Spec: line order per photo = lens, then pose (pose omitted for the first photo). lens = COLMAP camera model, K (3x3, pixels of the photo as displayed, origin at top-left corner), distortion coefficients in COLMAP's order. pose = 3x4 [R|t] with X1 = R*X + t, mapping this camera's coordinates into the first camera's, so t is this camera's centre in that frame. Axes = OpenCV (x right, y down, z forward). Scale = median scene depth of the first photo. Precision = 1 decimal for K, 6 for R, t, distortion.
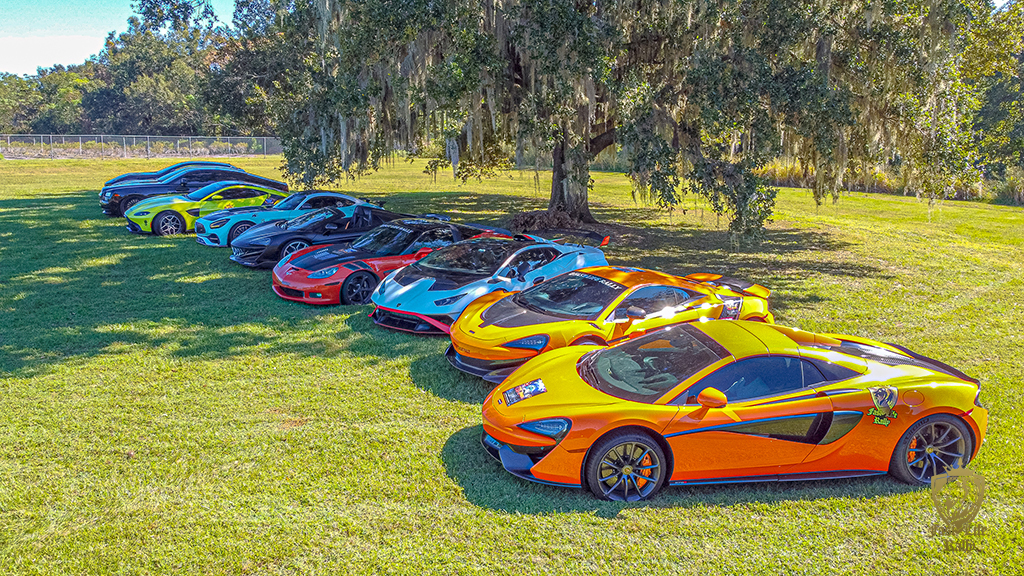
lens RADIAL K [[748.5, 0, 512.0], [0, 748.5, 288.0], [0, 0, 1]] dist [-0.005812, 0.007842]
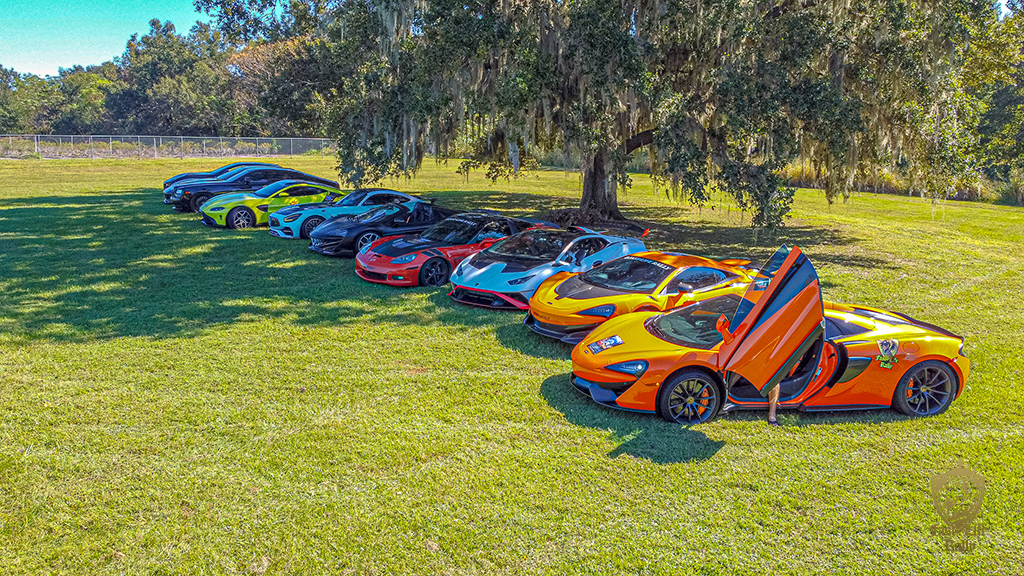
lens RADIAL K [[748.5, 0, 512.0], [0, 748.5, 288.0], [0, 0, 1]] dist [-0.005812, 0.007842]
pose [[0.999951, 0.004411, -0.008821, -0.059756], [-0.004416, 0.999990, -0.000542, 0.020052], [0.008819, 0.000581, 0.999961, -0.125946]]
